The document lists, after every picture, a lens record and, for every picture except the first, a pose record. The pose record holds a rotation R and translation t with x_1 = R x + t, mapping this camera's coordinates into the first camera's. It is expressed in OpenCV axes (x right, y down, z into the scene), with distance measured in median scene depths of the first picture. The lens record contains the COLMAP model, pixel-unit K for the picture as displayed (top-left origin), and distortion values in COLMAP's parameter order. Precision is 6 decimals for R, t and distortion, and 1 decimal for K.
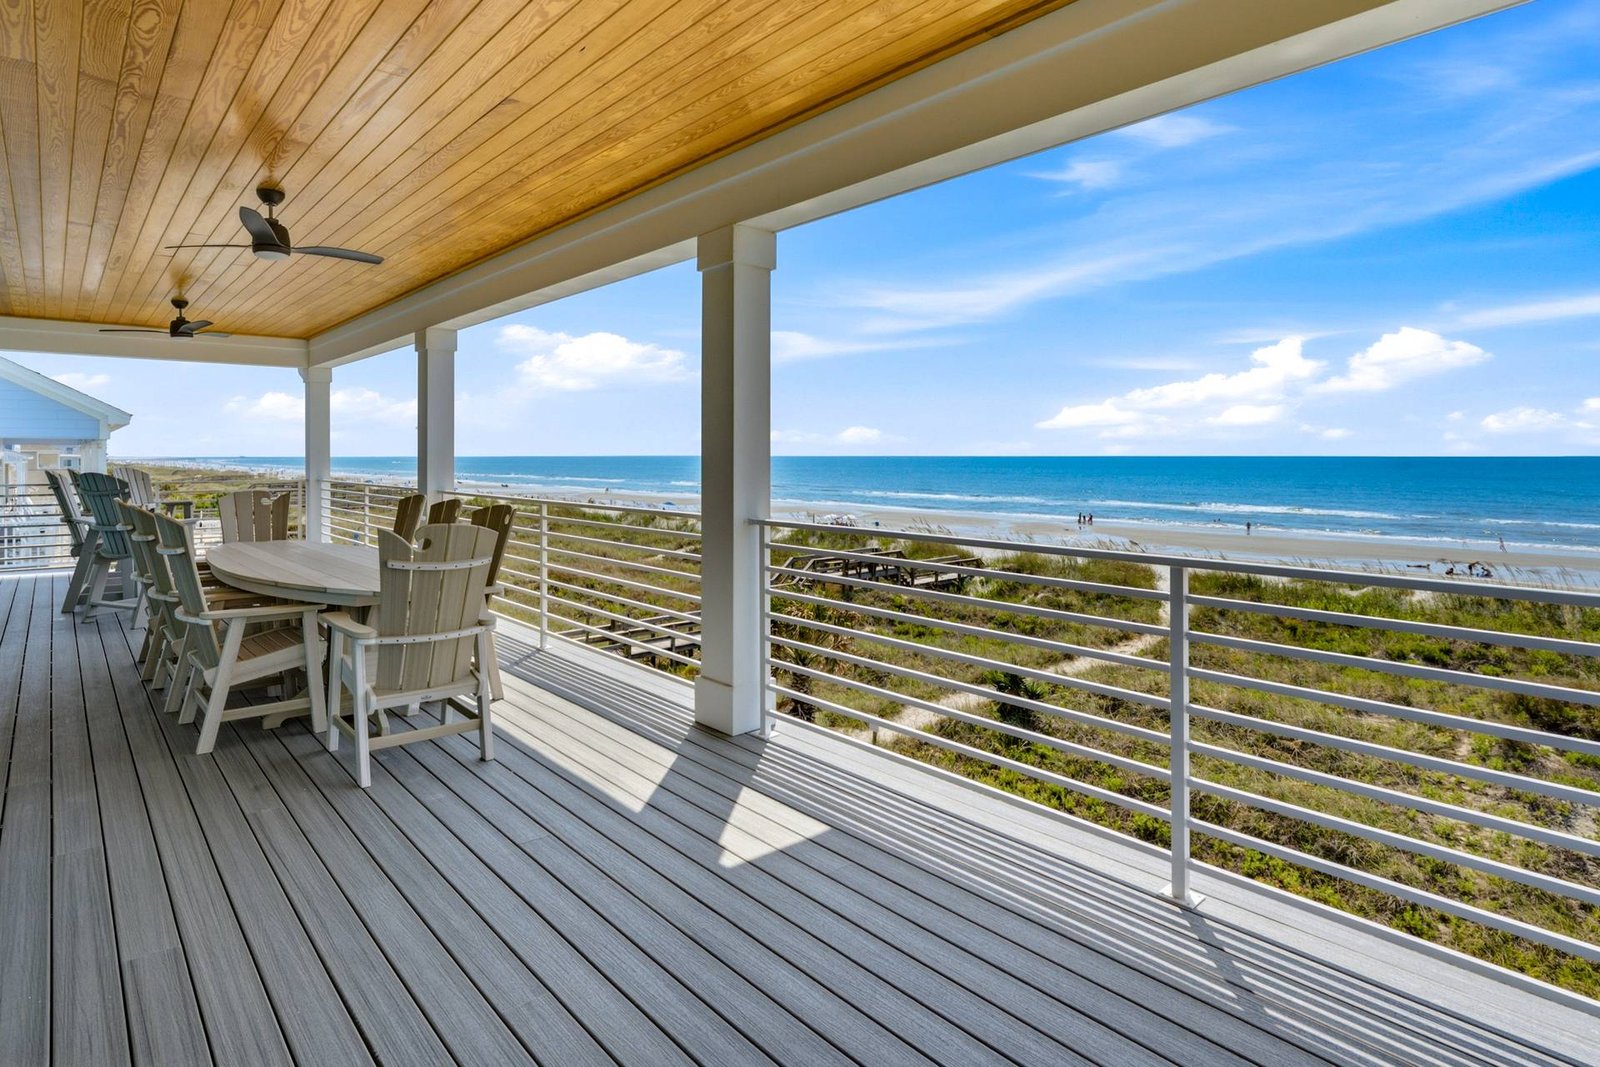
lens RADIAL K [[1019.8, 0, 800.0], [0, 1019.8, 533.5], [0, 0, 1]] dist [0.001243, 0.001218]
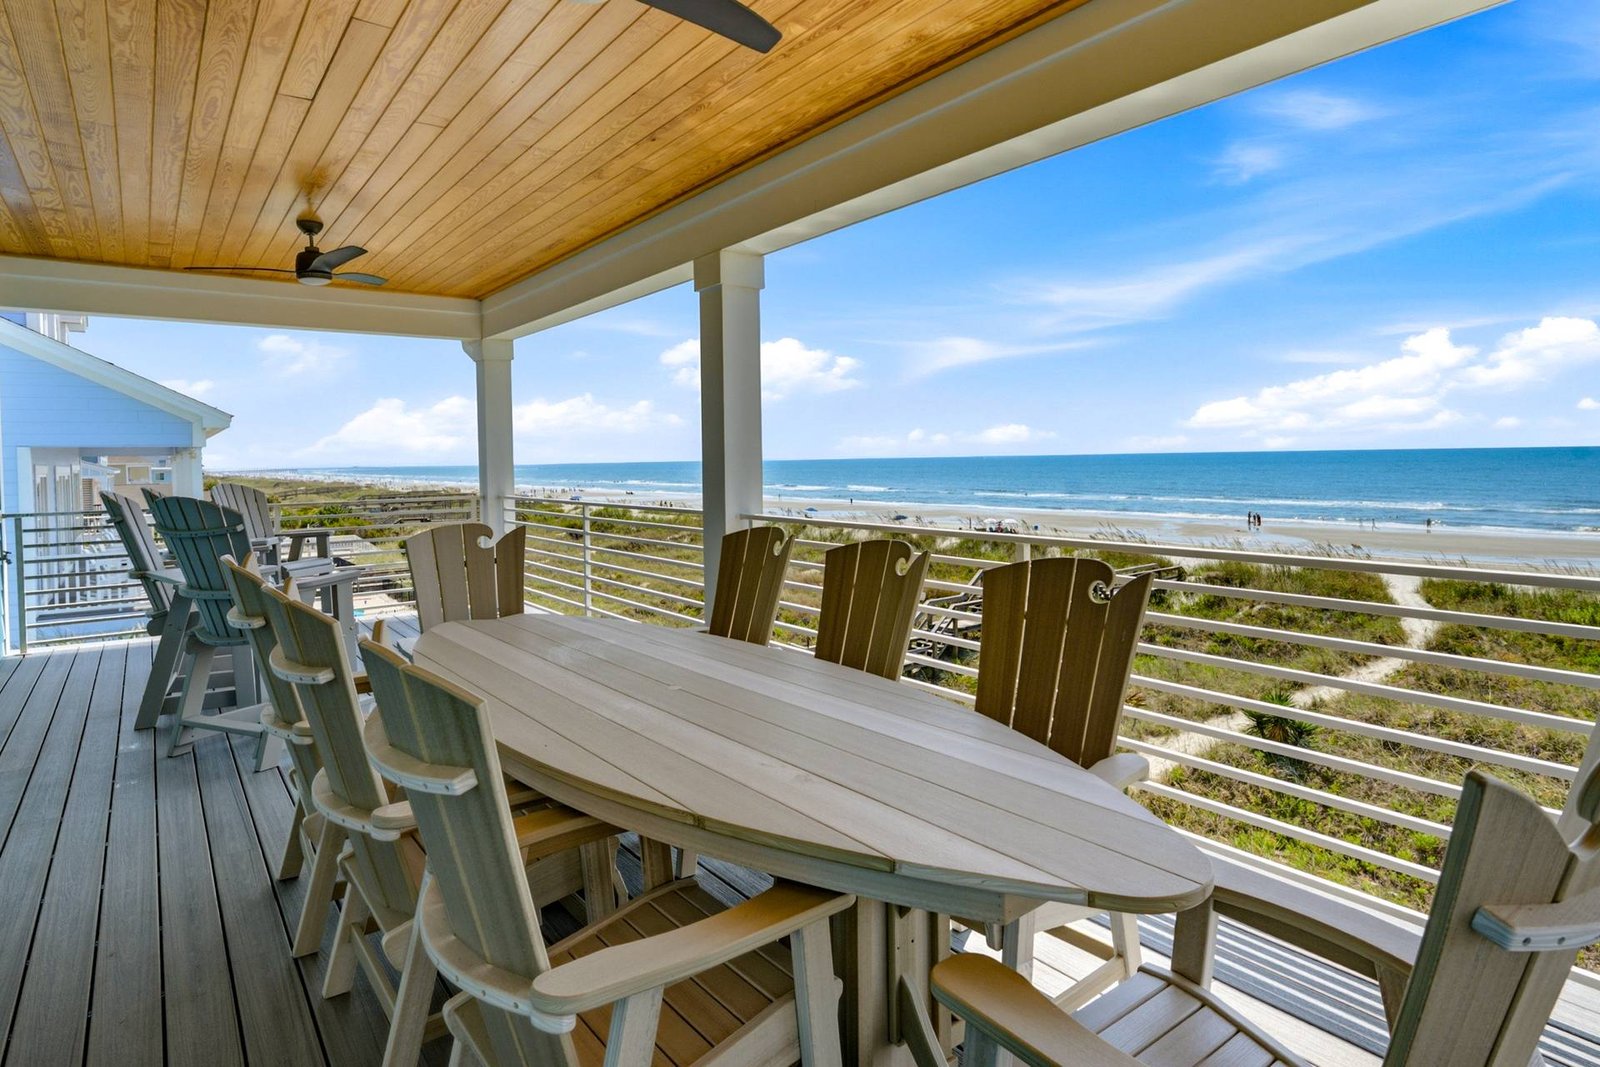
lens RADIAL K [[858.8, 0, 798.7], [0, 858.8, 544.5], [0, 0, 1]] dist [-0.000035, 0.000377]
pose [[0.999831, -0.016323, 0.008425, -0.262832], [0.016123, 0.999601, 0.023190, -0.028746], [-0.008800, -0.023050, 0.999696, 0.387000]]
